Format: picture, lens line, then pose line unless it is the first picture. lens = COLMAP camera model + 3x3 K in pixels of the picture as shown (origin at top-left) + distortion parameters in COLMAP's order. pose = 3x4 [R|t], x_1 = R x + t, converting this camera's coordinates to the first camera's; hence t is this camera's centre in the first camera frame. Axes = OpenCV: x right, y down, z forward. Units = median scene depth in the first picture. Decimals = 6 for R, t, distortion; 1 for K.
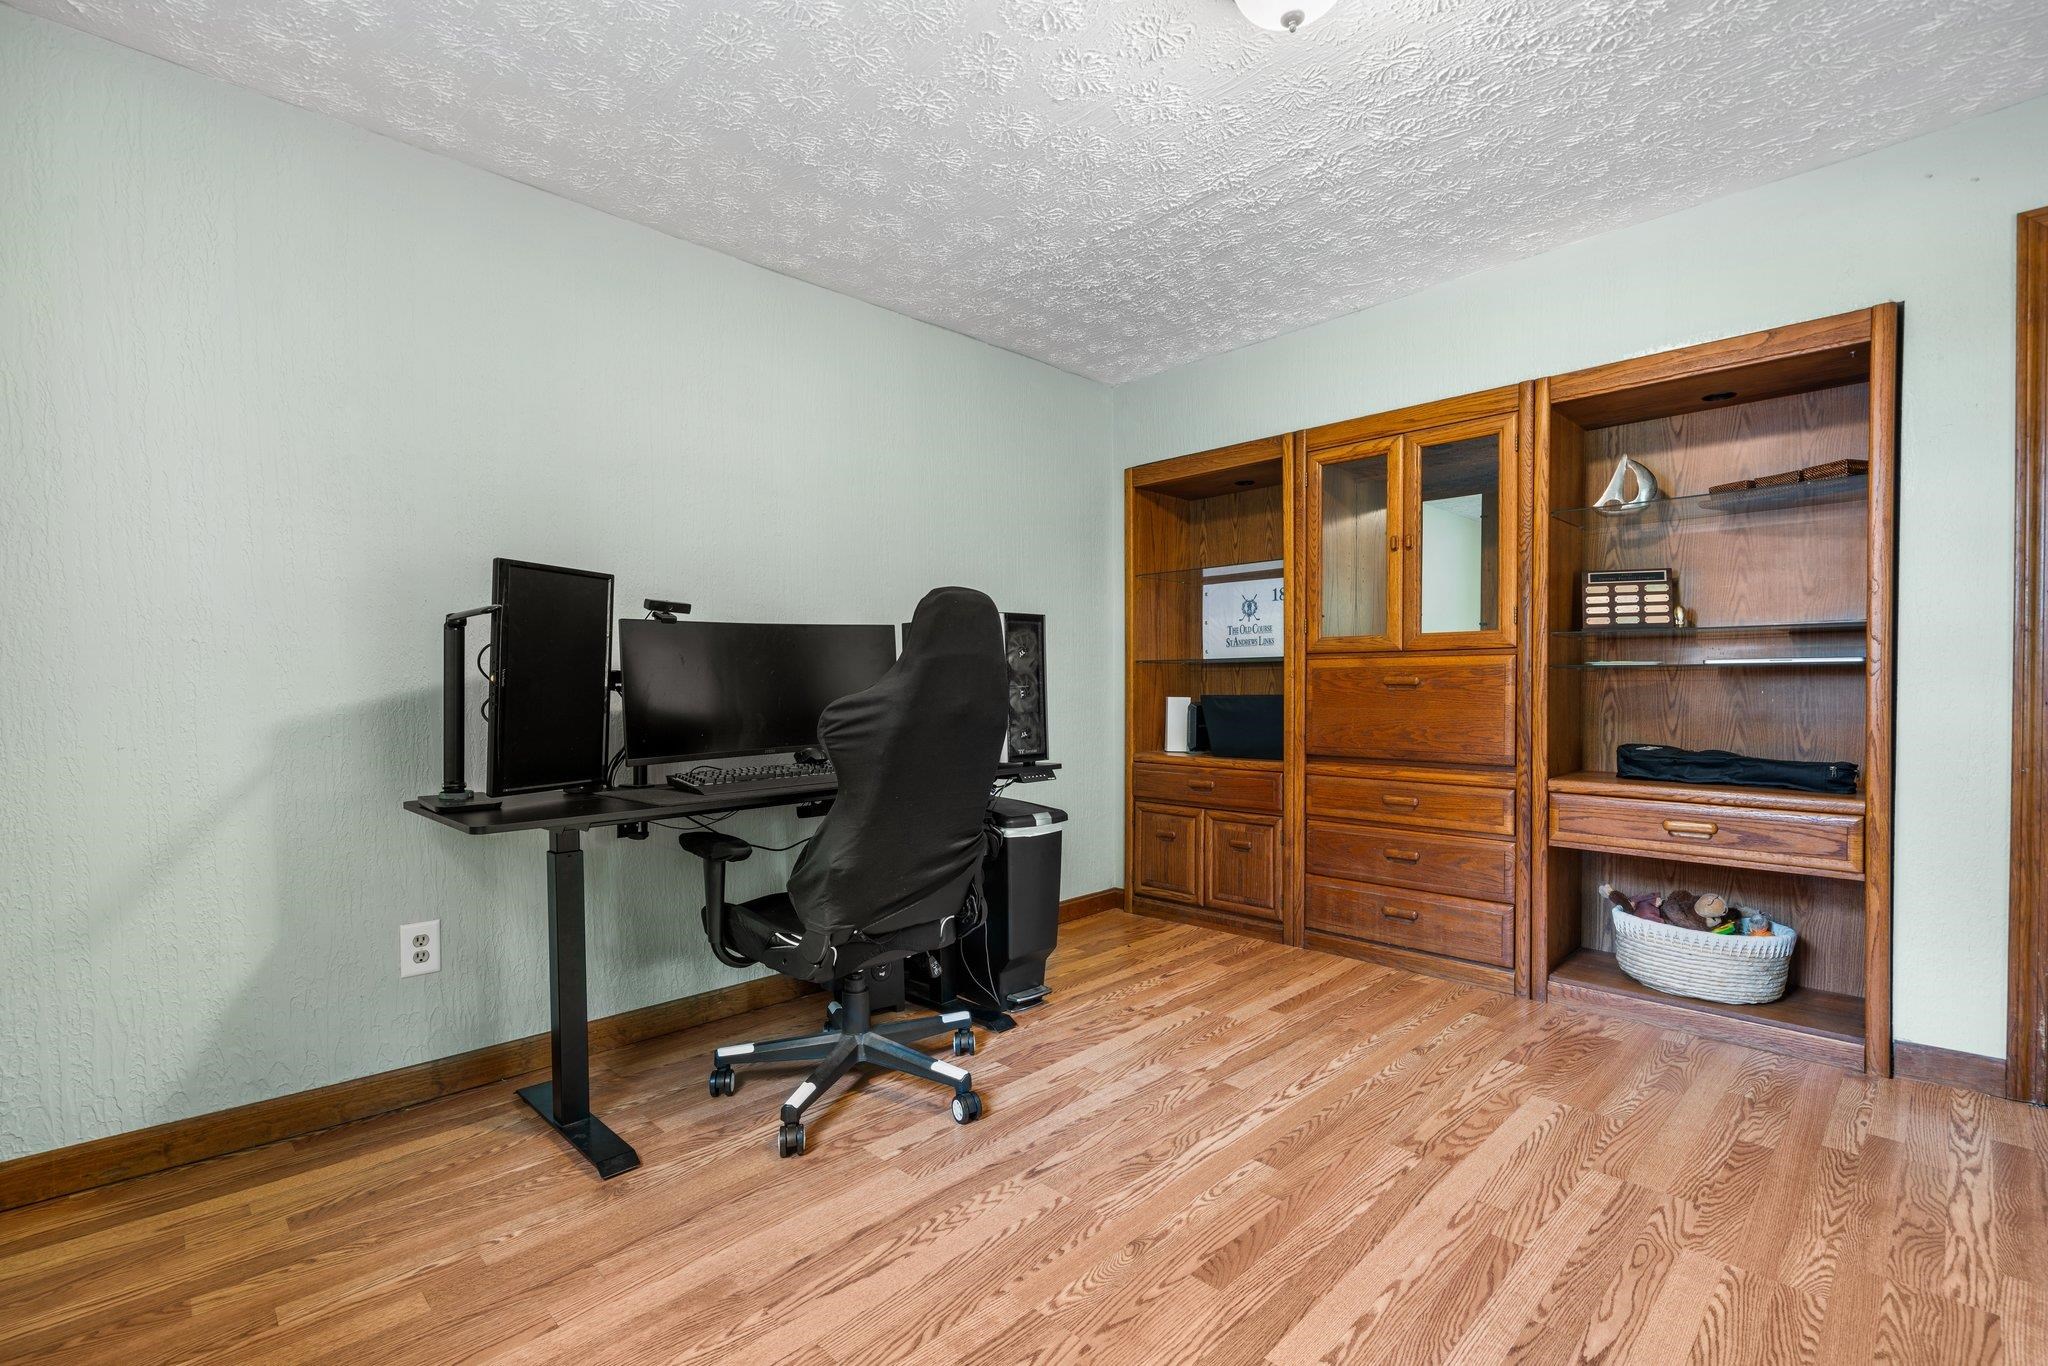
lens RADIAL K [[938.7, 0, 1022.6], [0, 938.7, 681.0], [0, 0, 1]] dist [-0.001902, 0.000178]
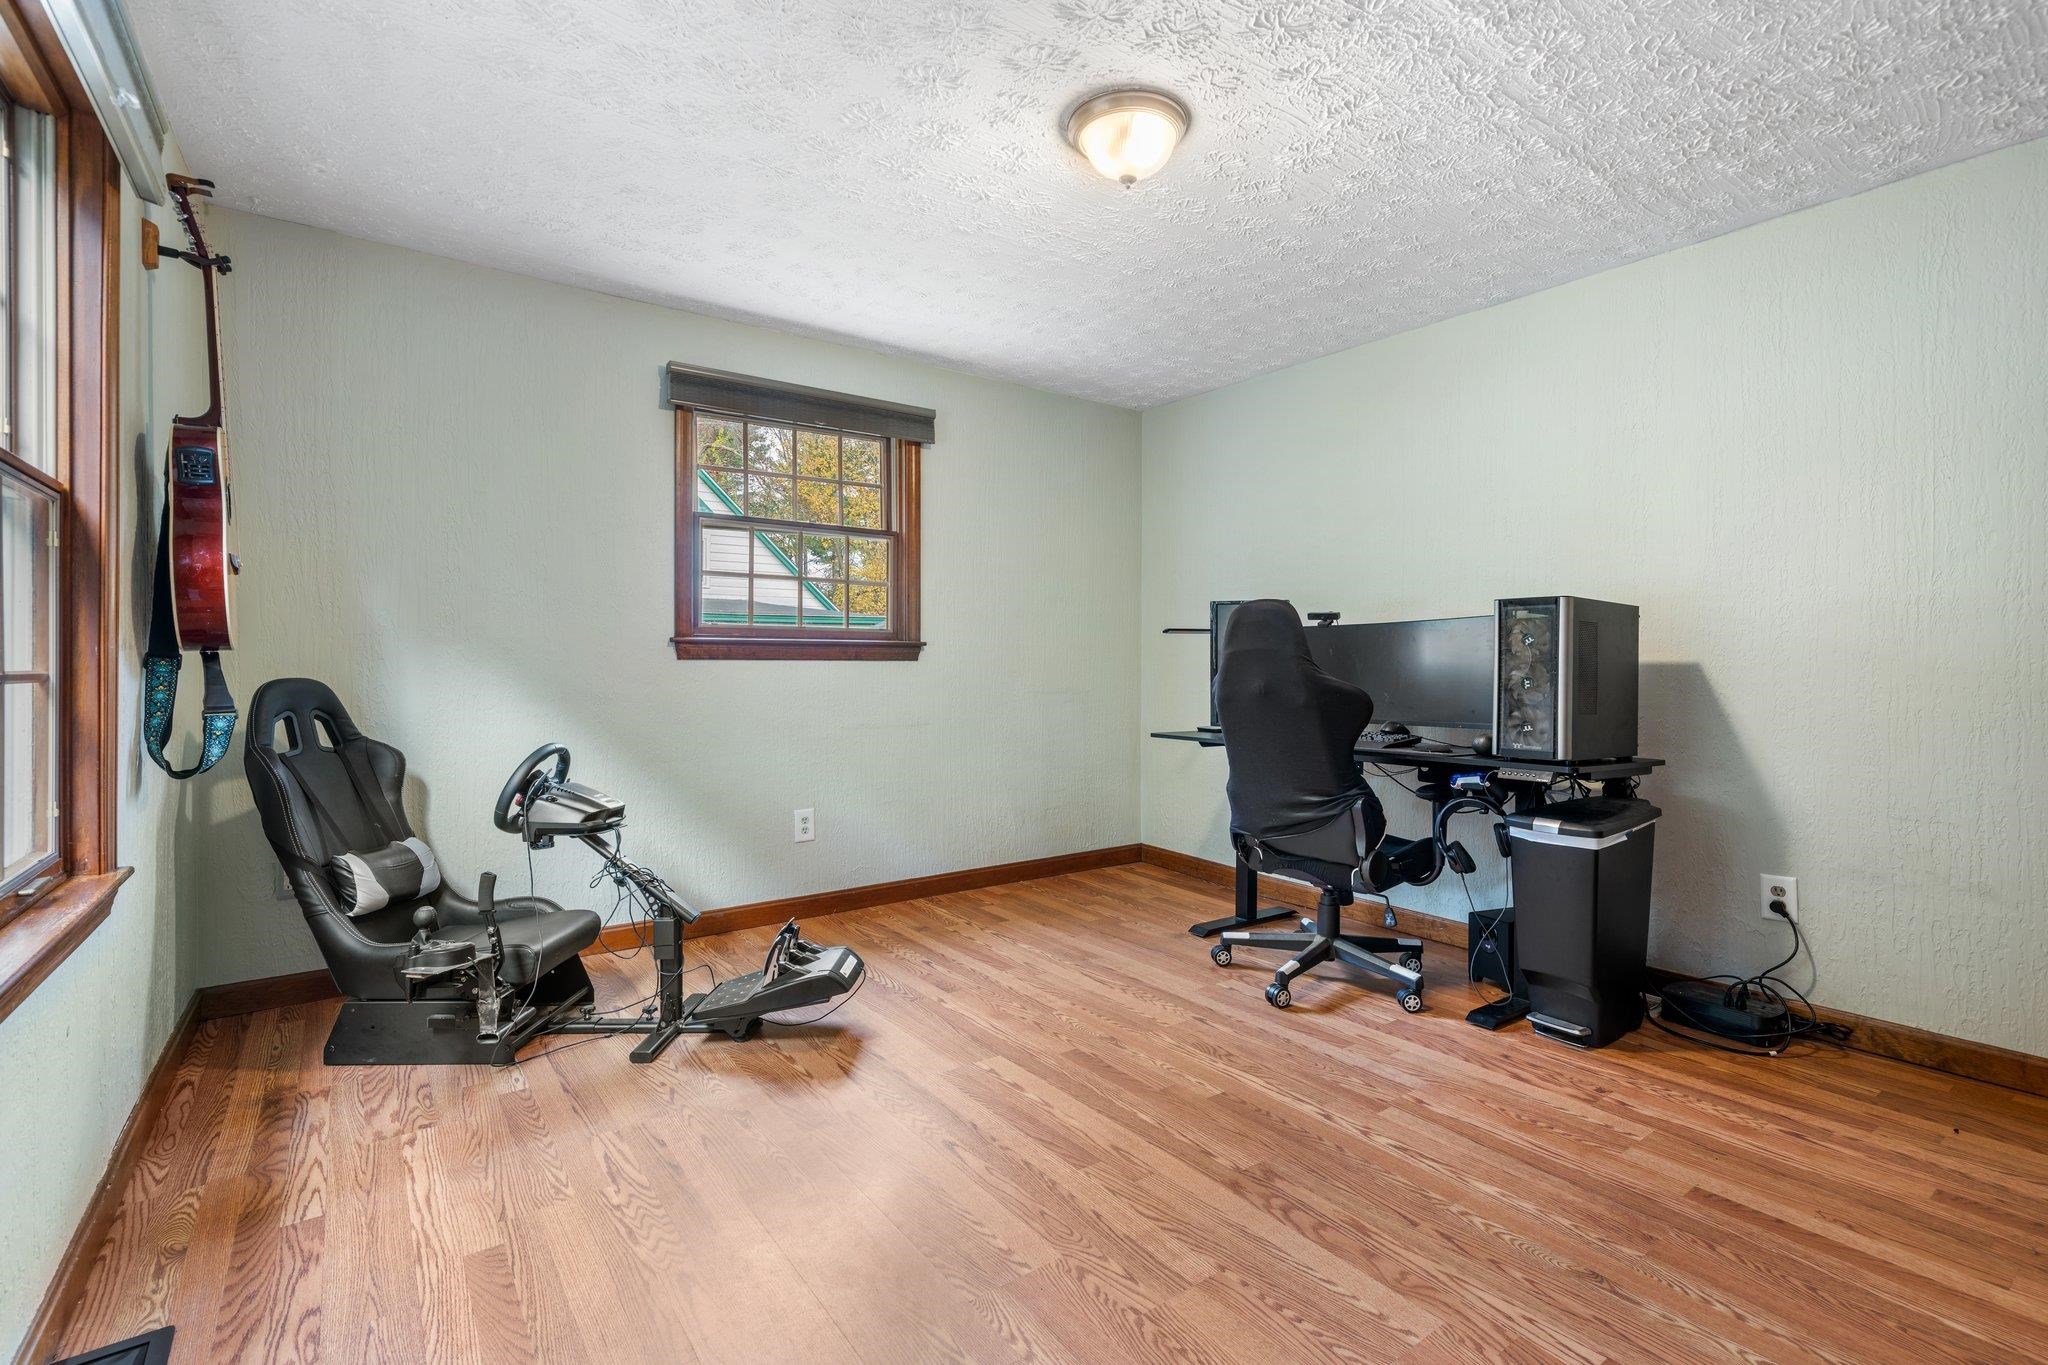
lens RADIAL K [[938.7, 0, 1024.4], [0, 938.7, 667.6], [0, 0, 1]] dist [-0.001902, 0.000178]
pose [[-0.151894, 0.012879, -0.988313, 1.163231], [-0.005937, 0.999885, 0.013942, -0.017749], [0.988379, 0.007985, -0.151800, 0.767235]]
